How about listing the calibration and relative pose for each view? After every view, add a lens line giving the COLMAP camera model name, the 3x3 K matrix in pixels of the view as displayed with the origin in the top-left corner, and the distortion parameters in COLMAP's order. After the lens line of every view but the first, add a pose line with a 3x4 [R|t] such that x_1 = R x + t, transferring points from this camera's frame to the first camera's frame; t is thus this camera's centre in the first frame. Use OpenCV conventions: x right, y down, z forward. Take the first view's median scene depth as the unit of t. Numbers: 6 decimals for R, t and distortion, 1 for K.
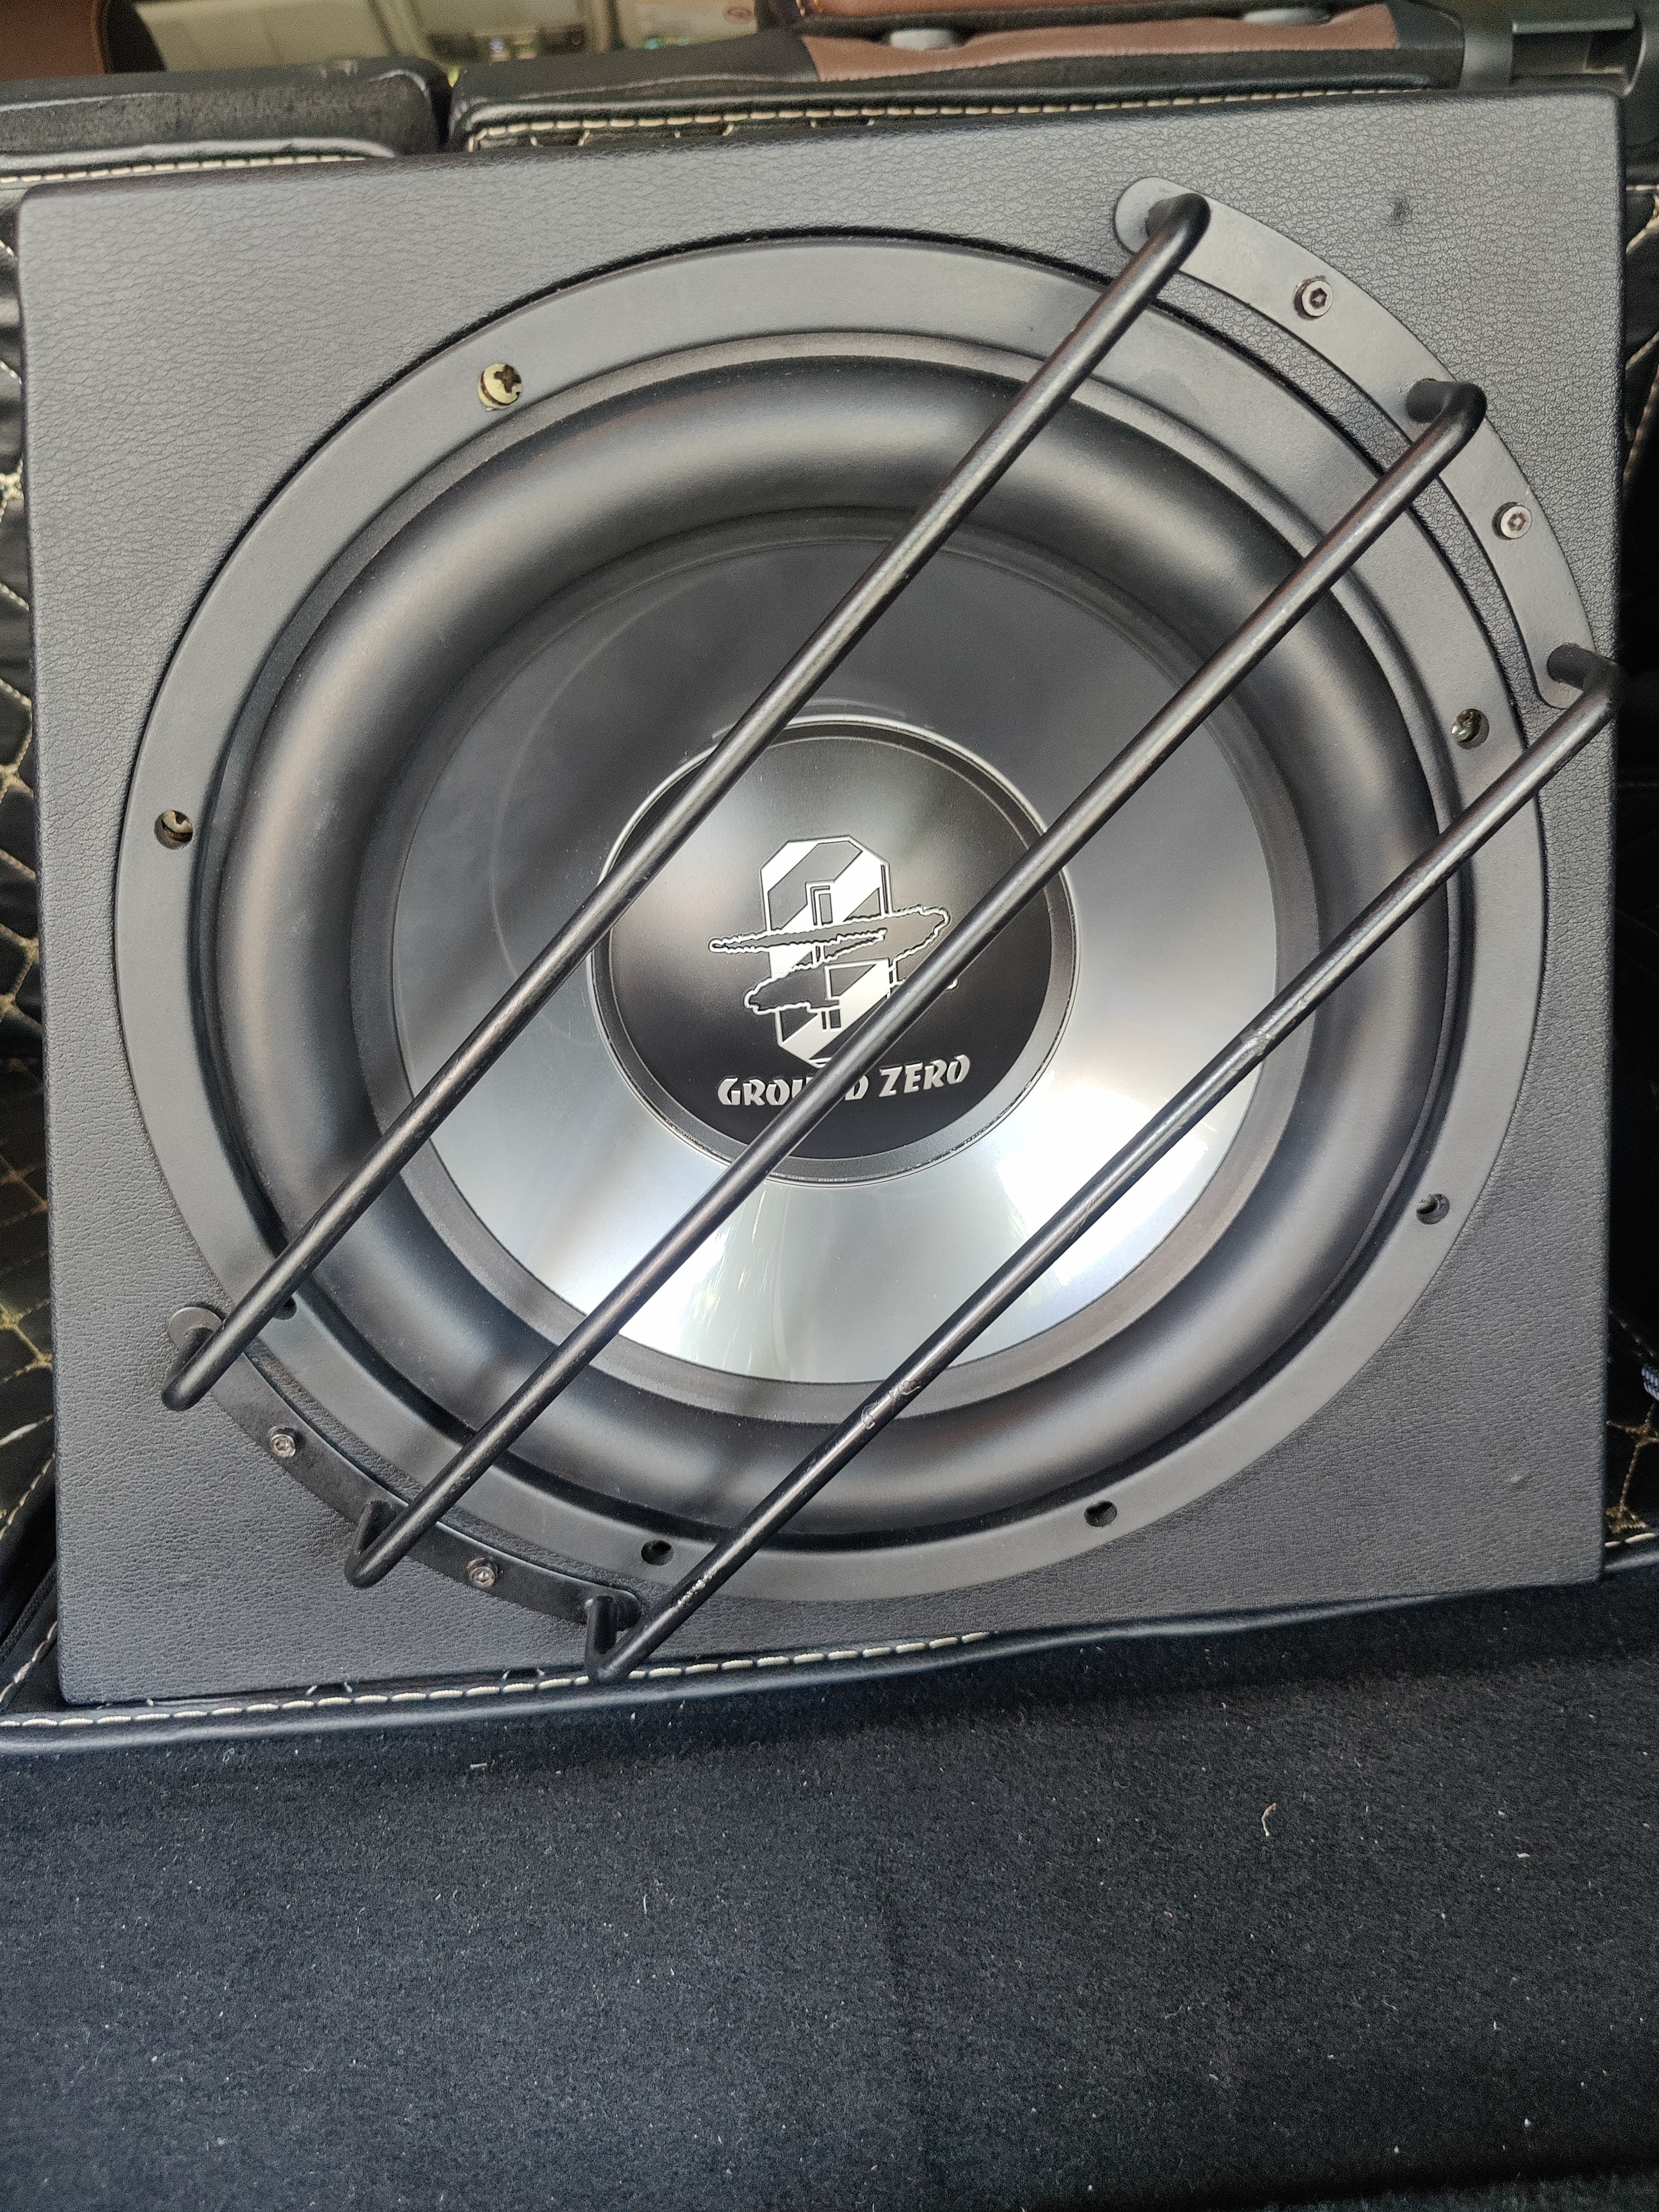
lens RADIAL K [[1719.1, 0, 847.3], [0, 1719.1, 1106.9], [0, 0, 1]] dist [-0.030227, 0.075896]
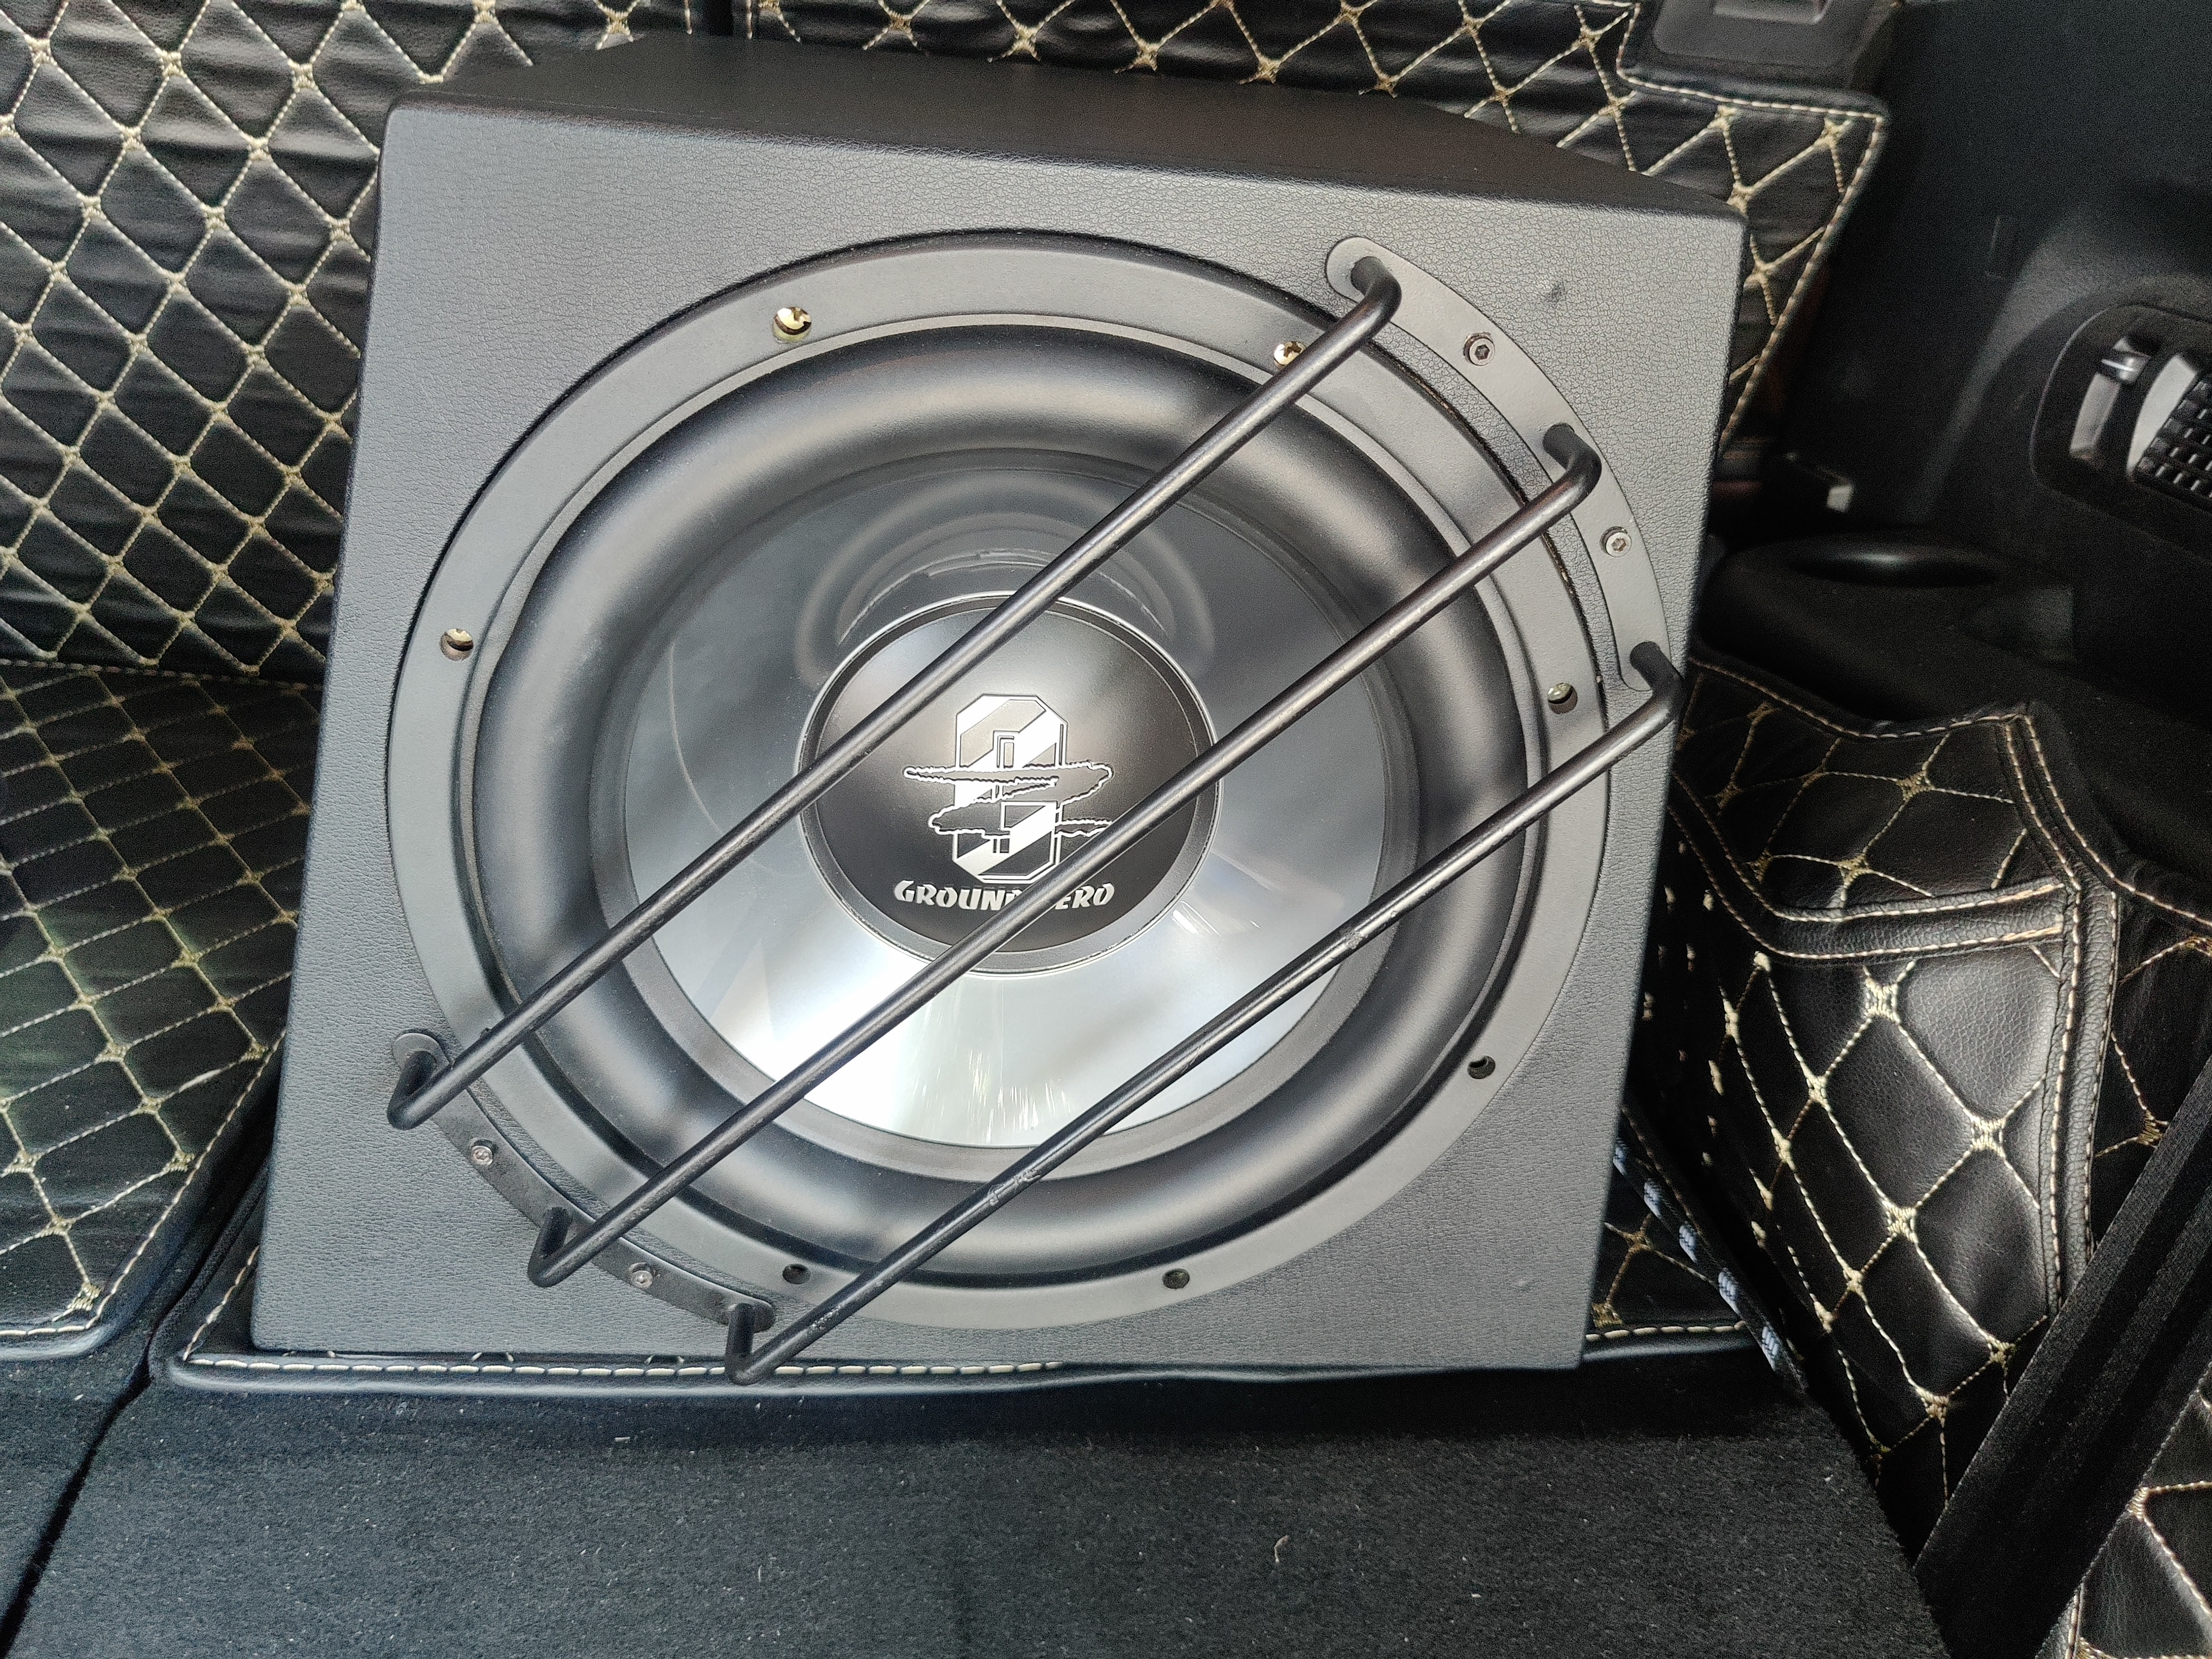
lens RADIAL K [[1737.6, 0, 1106.0], [0, 1737.6, 829.5], [0, 0, 1]] dist [-0.048541, 0.114588]
pose [[0.989225, 0.119524, 0.084547, -0.039729], [-0.124762, 0.990392, 0.059645, -0.140119], [-0.076606, -0.069551, 0.994633, -0.168820]]
